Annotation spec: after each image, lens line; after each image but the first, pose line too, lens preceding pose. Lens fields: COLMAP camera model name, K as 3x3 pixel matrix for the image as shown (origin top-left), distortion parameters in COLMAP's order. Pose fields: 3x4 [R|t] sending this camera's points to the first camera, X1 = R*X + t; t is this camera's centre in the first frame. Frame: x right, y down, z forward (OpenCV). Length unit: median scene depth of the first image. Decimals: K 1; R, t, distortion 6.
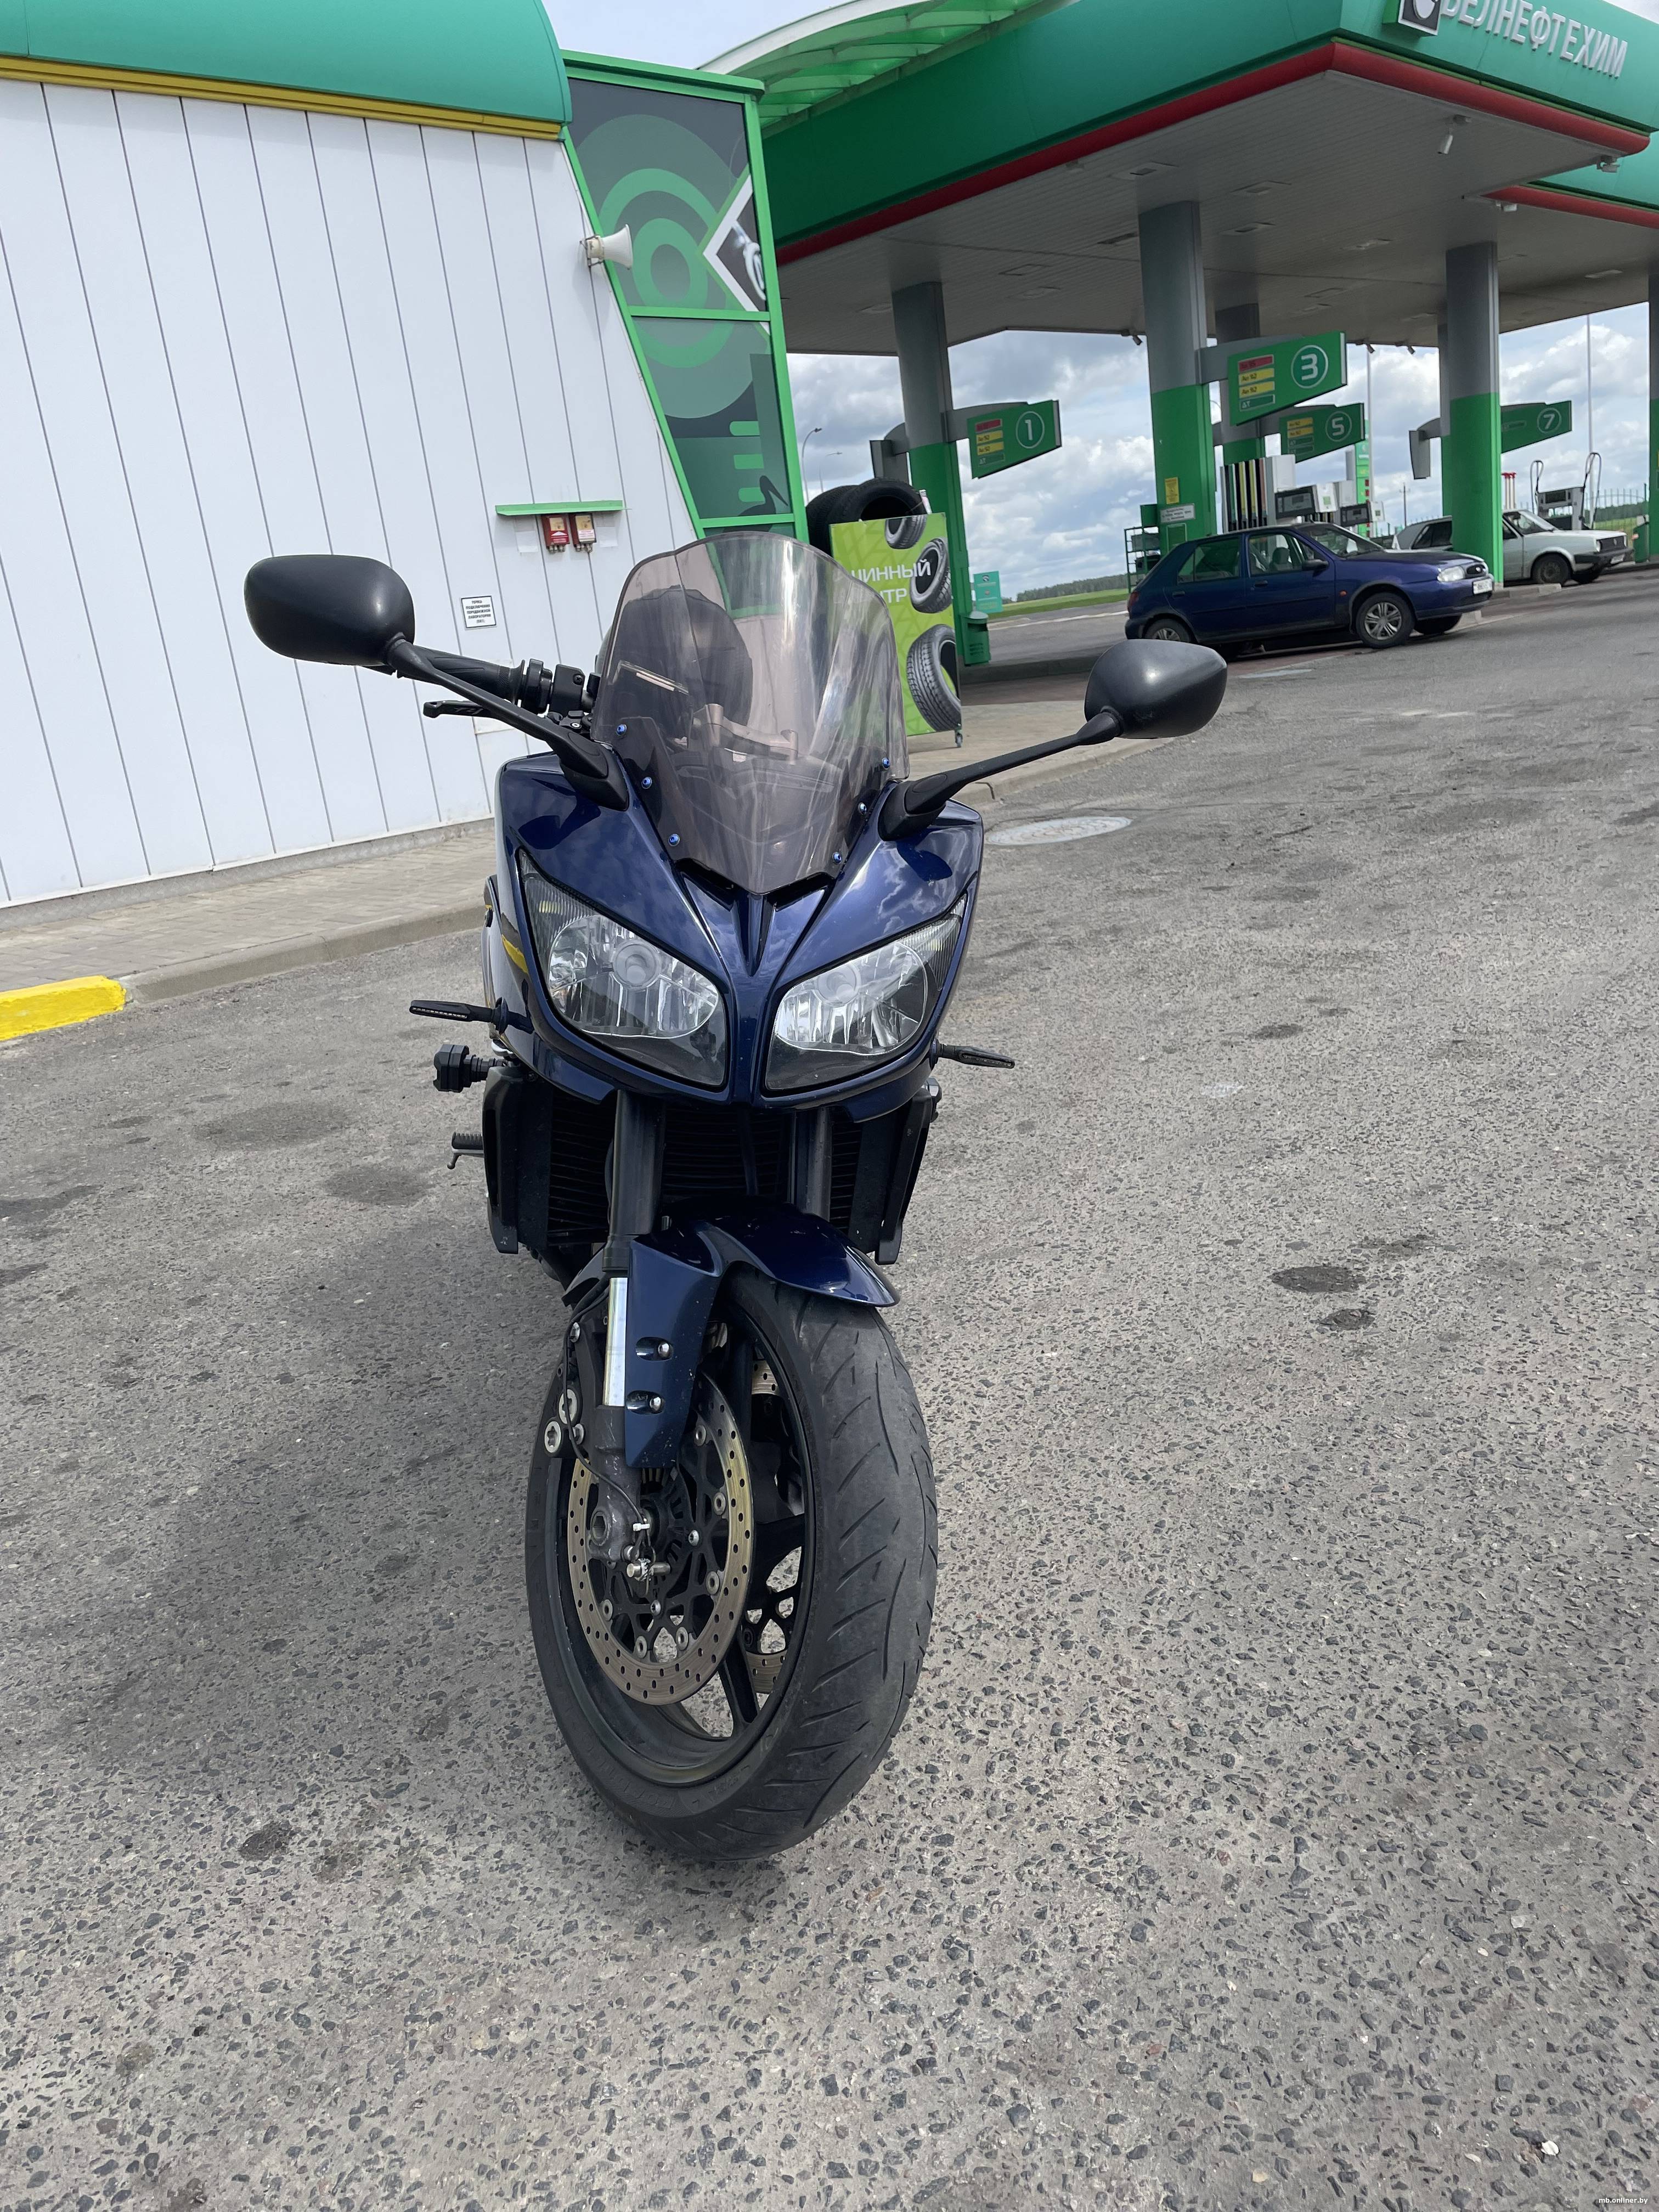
lens RADIAL K [[1677.2, 0, 827.6], [0, 1677.2, 1067.9], [0, 0, 1]] dist [0.097309, -0.130628]
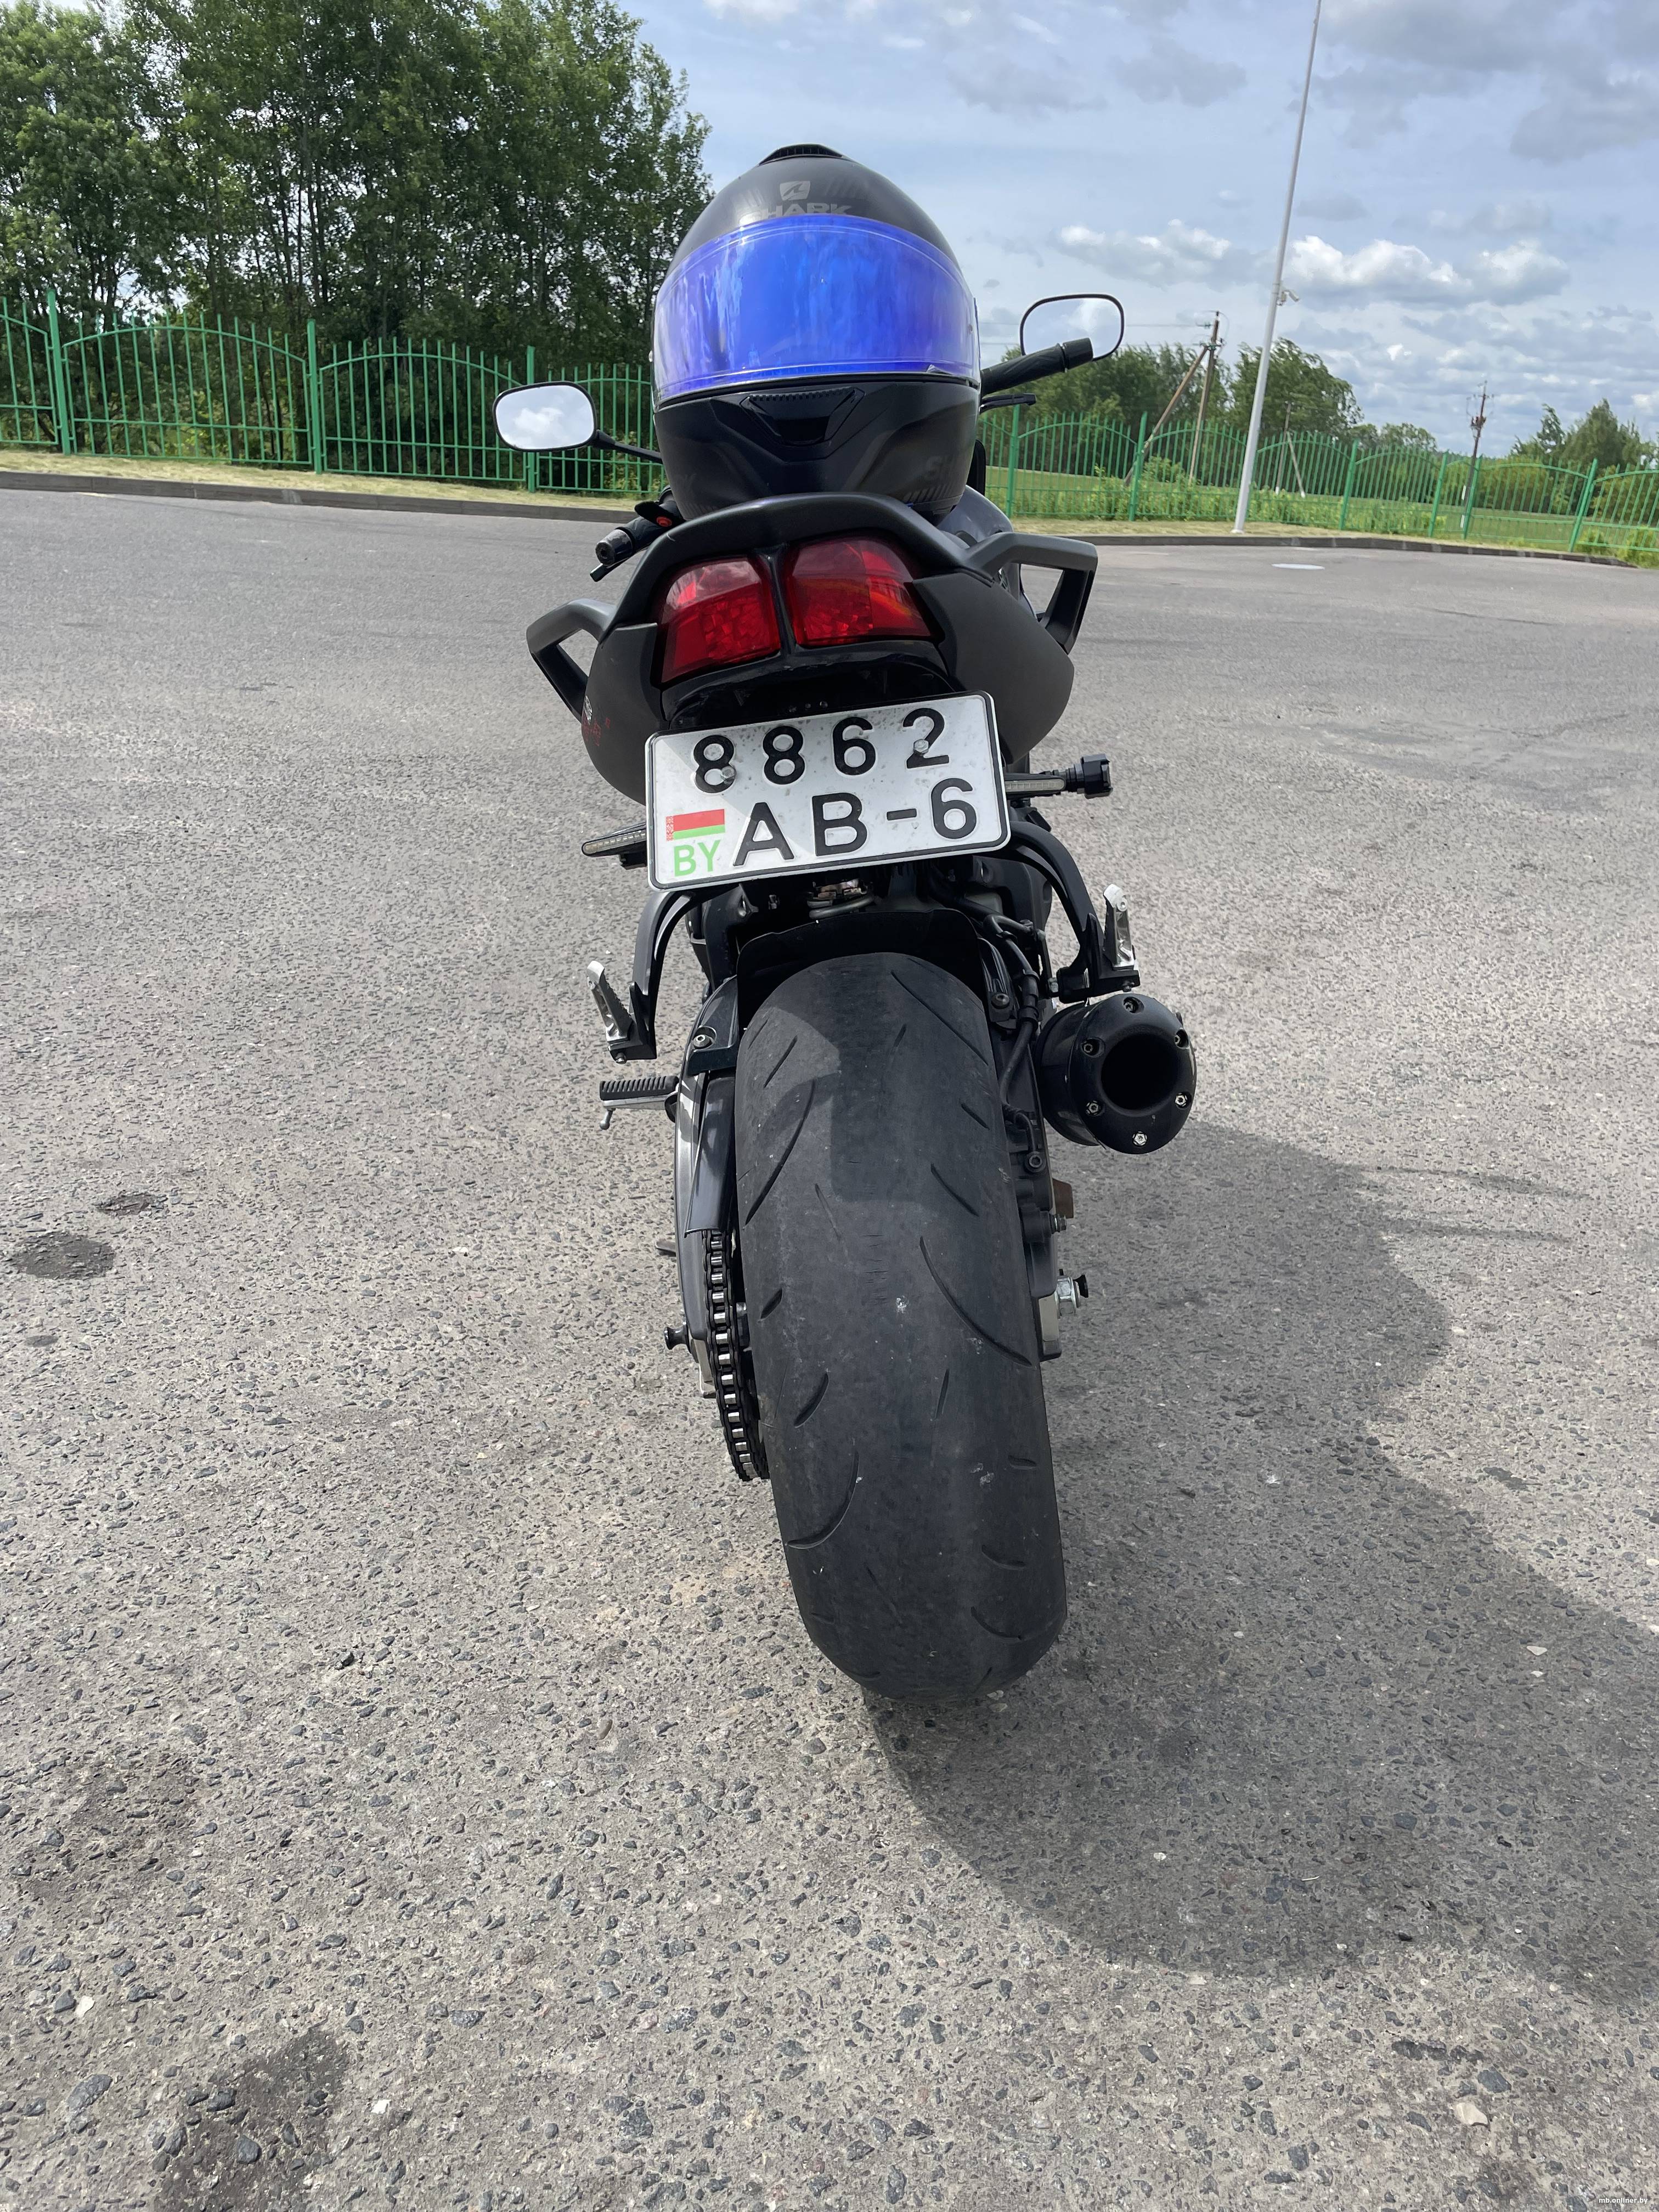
lens RADIAL K [[1660.7, 0, 800.9], [0, 1660.7, 1104.3], [0, 0, 1]] dist [0.097807, -0.141238]
pose [[-0.986863, 0.001500, 0.161555, -0.139723], [0.094481, 0.816504, 0.569556, -0.283544], [-0.131056, 0.577337, -0.805919, 1.289678]]
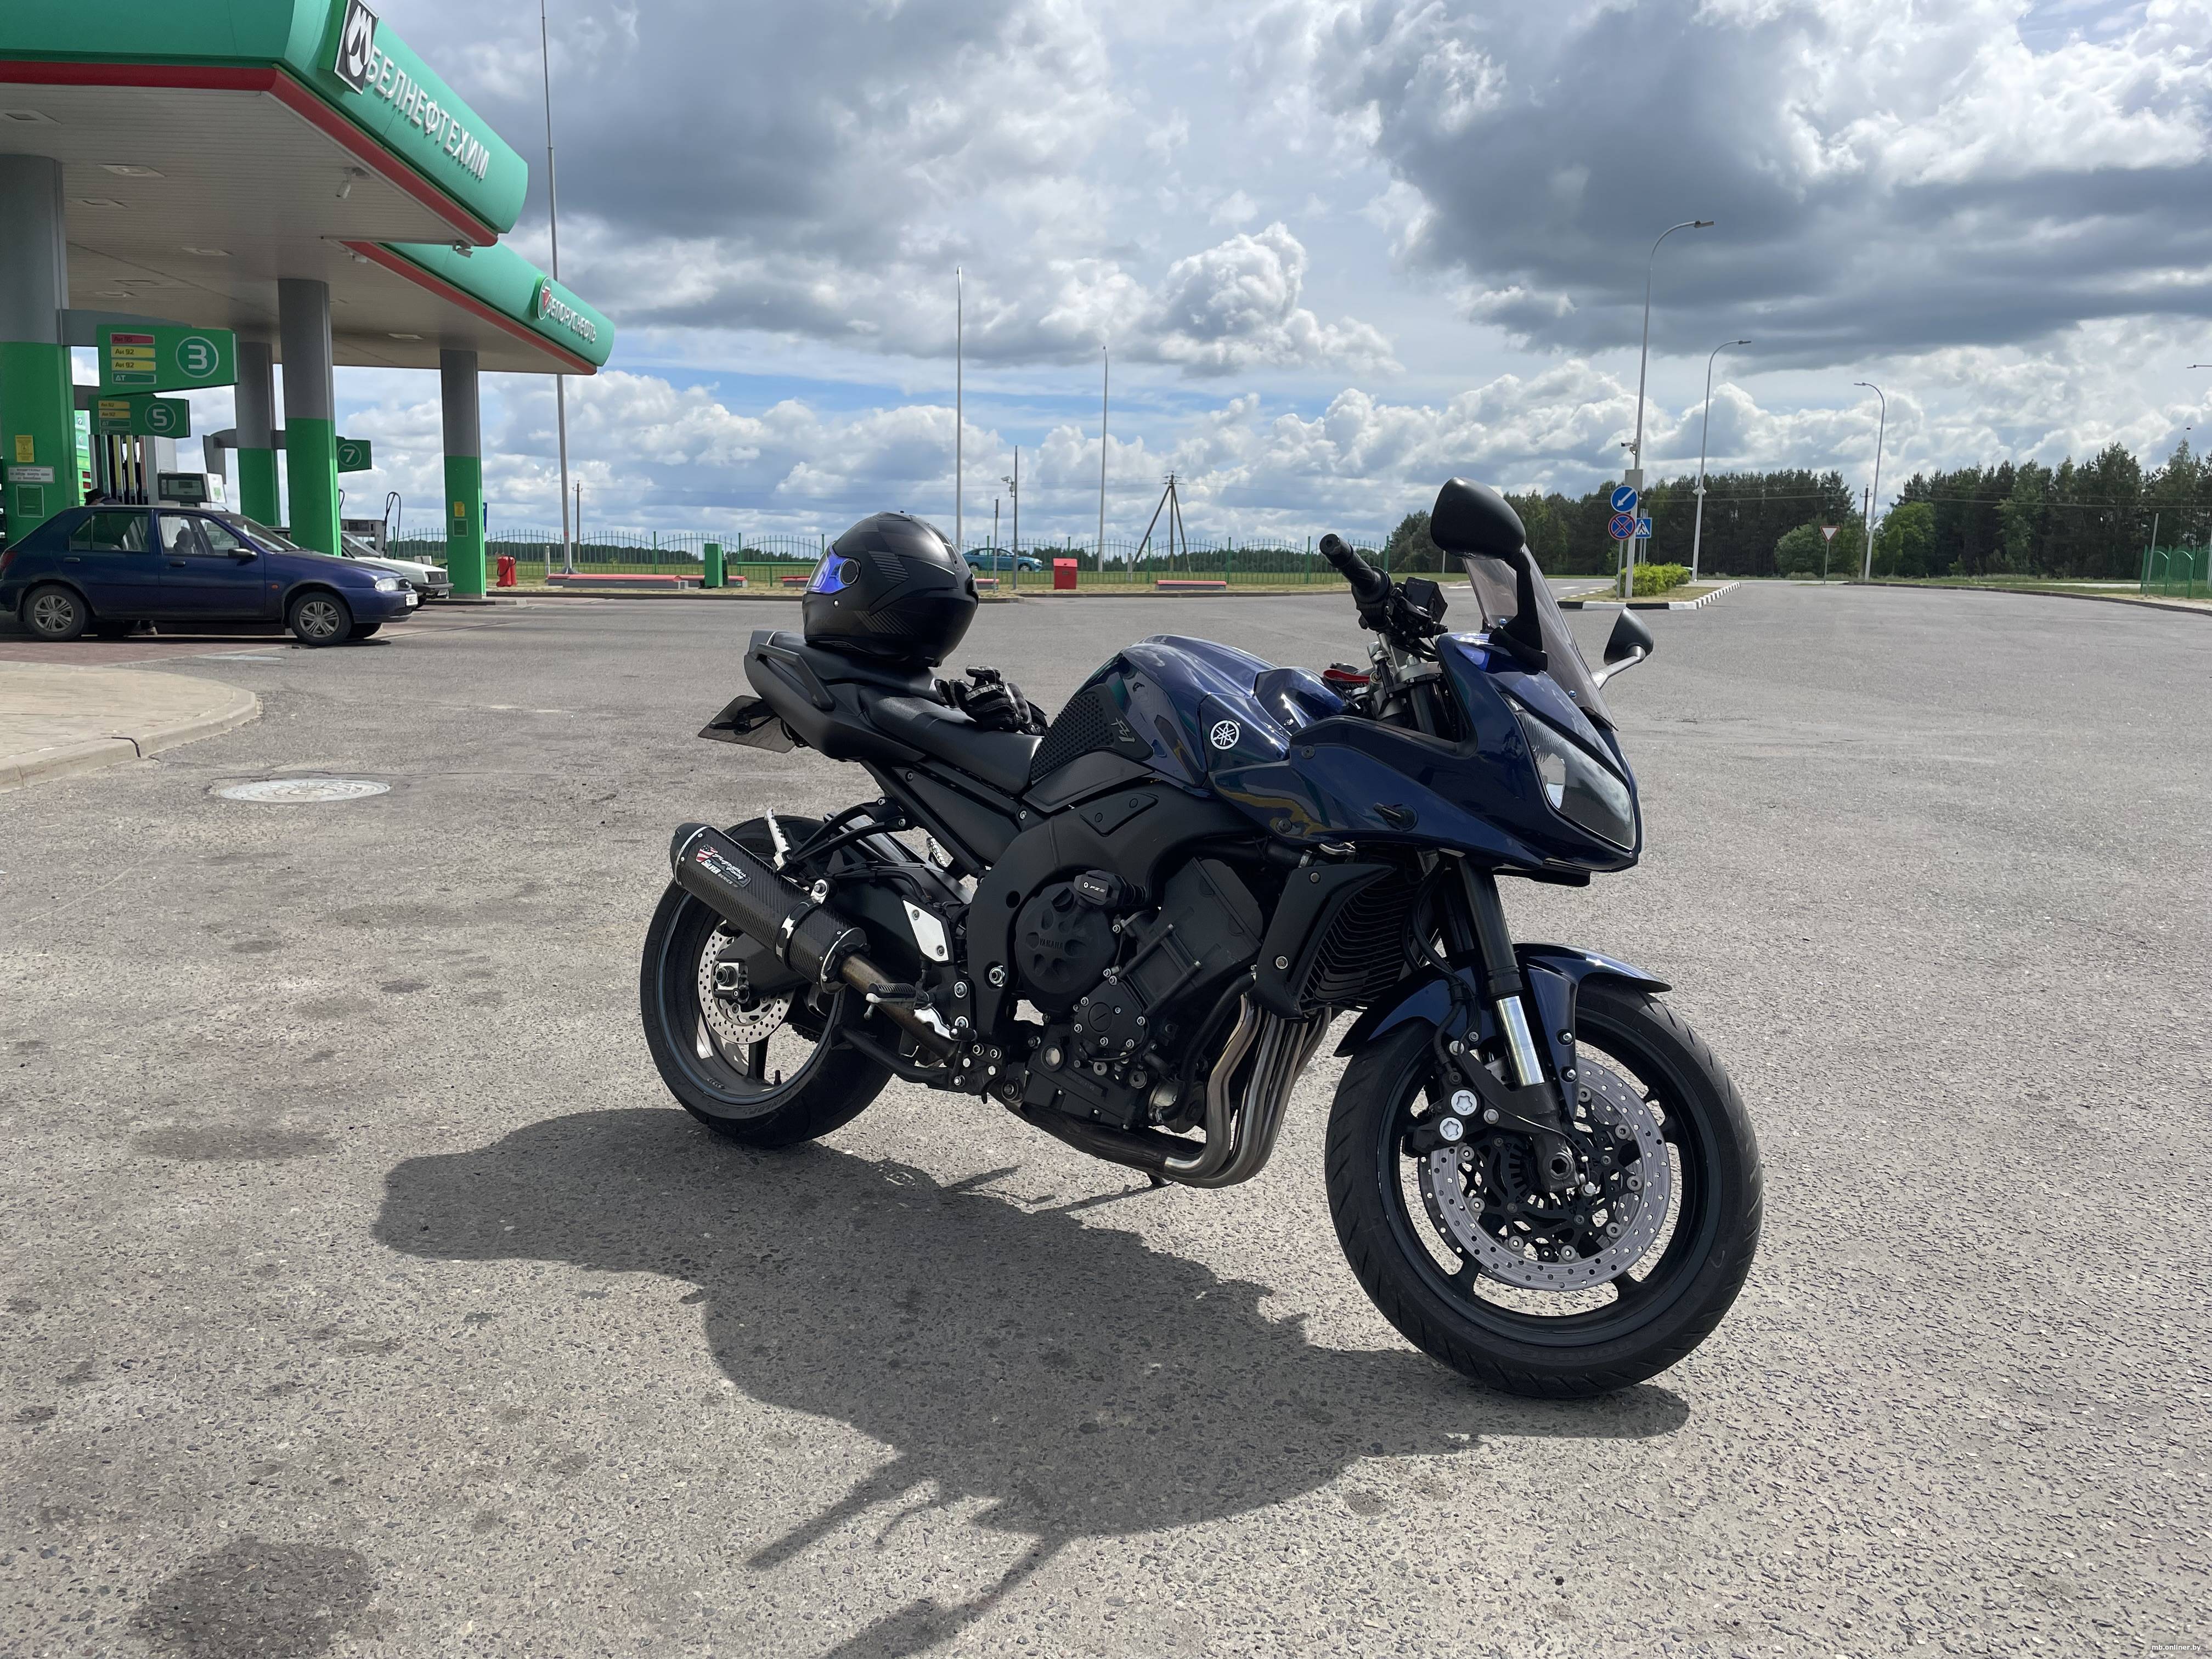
lens RADIAL K [[1677.2, 0, 1103.6], [0, 1677.2, 788.2], [0, 0, 1]] dist [0.097309, -0.130628]
pose [[0.640907, 0.045102, 0.766292, -0.738672], [0.090175, 0.986937, -0.133508, 0.056634], [-0.762303, 0.154667, 0.628468, 0.172537]]
